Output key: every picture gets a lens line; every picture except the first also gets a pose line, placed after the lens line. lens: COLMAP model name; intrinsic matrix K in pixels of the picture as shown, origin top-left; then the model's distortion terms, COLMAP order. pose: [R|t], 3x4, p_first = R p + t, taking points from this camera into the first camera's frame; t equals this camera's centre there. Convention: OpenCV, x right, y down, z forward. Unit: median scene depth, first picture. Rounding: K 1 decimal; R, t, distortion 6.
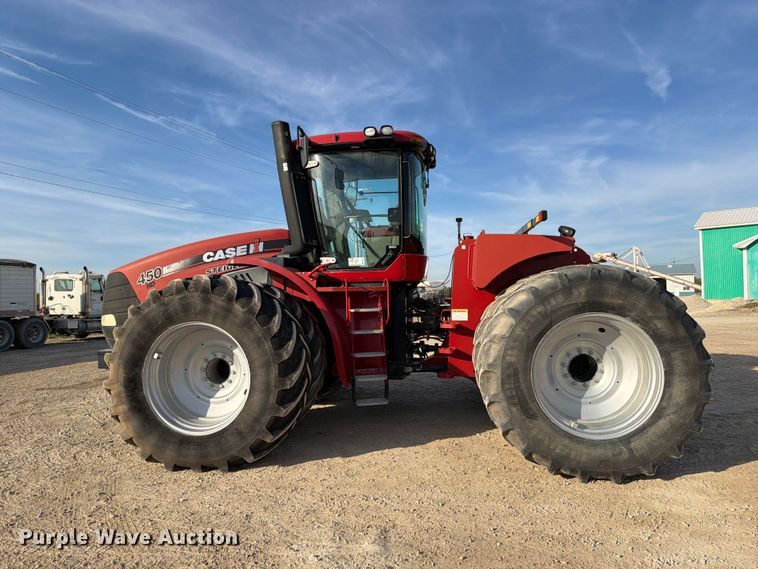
lens RADIAL K [[505.3, 0, 394.1], [0, 505.3, 260.2], [0, 0, 1]] dist [-0.000697, -0.098312]
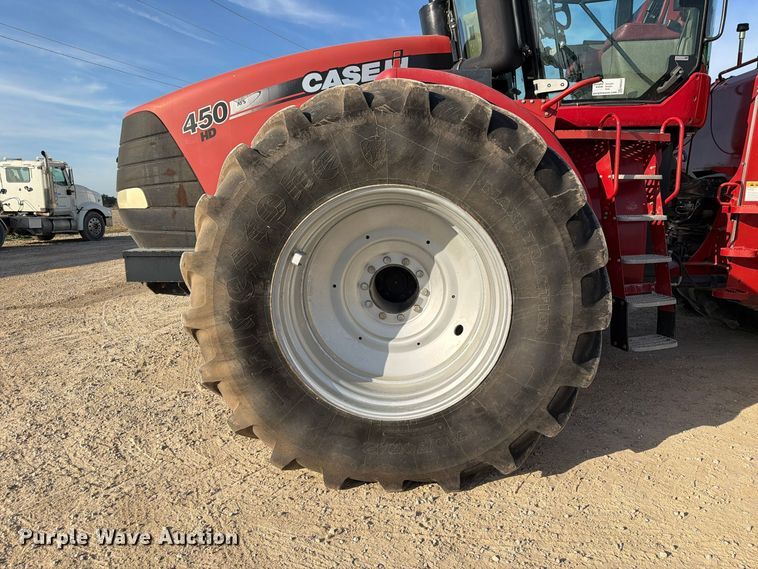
lens RADIAL K [[536.1, 0, 379.0], [0, 536.1, 284.5], [0, 0, 1]] dist [0.068667, -0.116569]
pose [[0.999929, 0.011003, 0.004485, -0.334325], [-0.011730, 0.974344, 0.224759, 0.084540], [-0.001897, -0.224796, 0.974404, 0.424986]]
